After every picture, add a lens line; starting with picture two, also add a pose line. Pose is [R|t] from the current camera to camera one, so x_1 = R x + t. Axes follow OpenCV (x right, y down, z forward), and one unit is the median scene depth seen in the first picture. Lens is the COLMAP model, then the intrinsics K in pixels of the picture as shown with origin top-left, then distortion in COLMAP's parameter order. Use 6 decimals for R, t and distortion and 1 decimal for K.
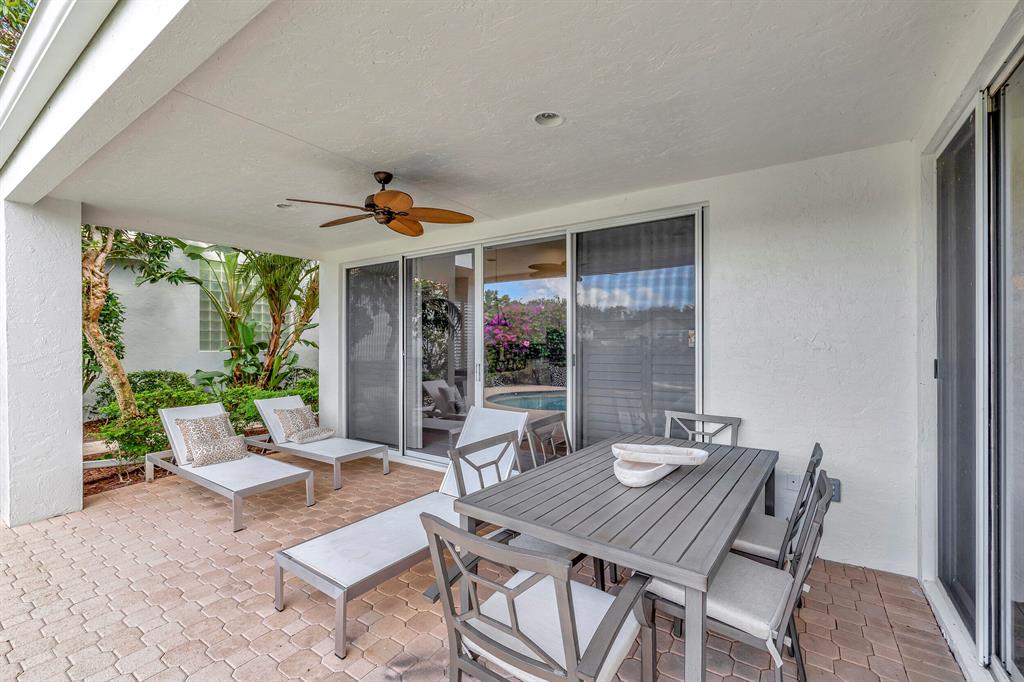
lens RADIAL K [[452.9, 0, 510.2], [0, 452.9, 341.3], [0, 0, 1]] dist [0.000078, -0.000004]
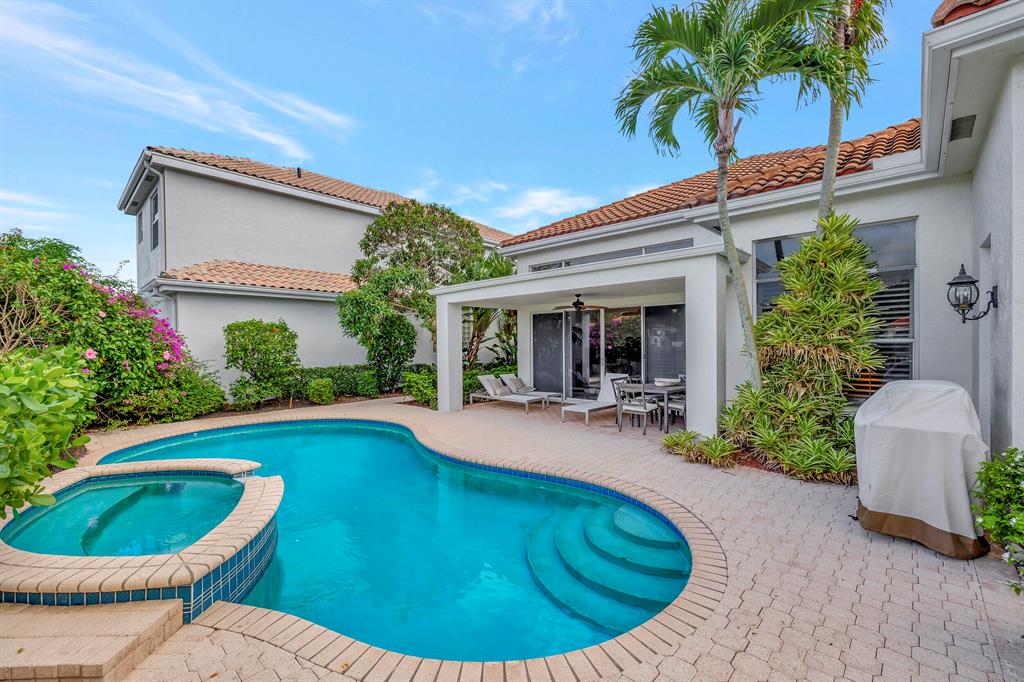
lens RADIAL K [[429.2, 0, 513.8], [0, 429.2, 342.2], [0, 0, 1]] dist [0.001750, 0.000100]
pose [[0.988318, -0.000301, -0.152409, -0.170298], [0.000388, 1.000000, 0.000541, -0.037123], [0.152408, -0.000594, 0.988317, -1.170857]]
